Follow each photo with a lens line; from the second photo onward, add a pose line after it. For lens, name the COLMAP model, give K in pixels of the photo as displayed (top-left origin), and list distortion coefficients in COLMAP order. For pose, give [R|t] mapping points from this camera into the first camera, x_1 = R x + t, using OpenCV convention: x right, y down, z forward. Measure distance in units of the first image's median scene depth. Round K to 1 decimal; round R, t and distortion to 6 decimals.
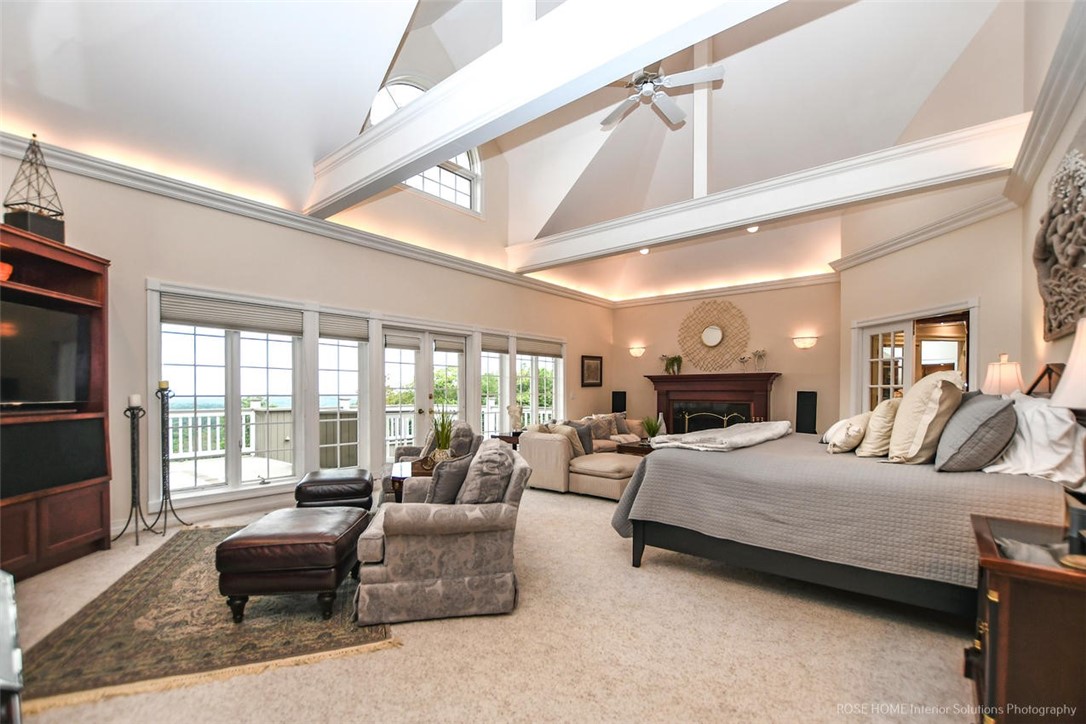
lens RADIAL K [[476.5, 0, 538.1], [0, 476.5, 393.6], [0, 0, 1]] dist [-0.011181, -0.000200]
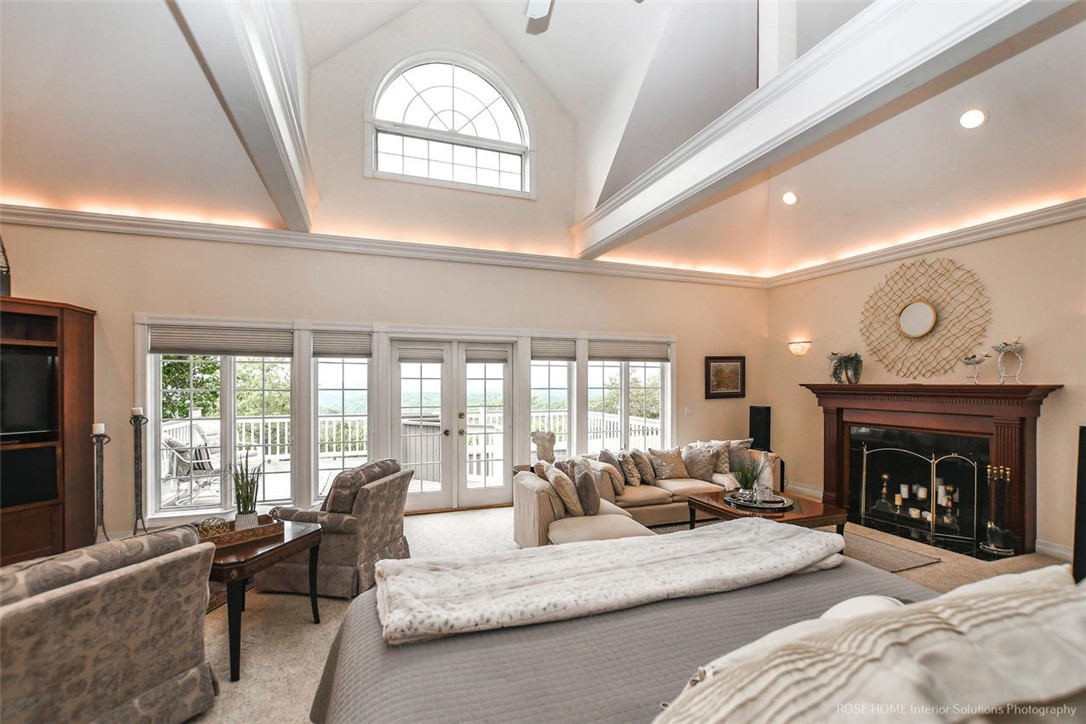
lens RADIAL K [[476.5, 0, 541.1], [0, 476.5, 383.0], [0, 0, 1]] dist [-0.011181, -0.000200]
pose [[0.865906, -0.000545, -0.500207, 0.269081], [-0.001581, 0.999991, -0.003827, -0.040769], [0.500205, 0.004105, 0.865897, 0.262792]]
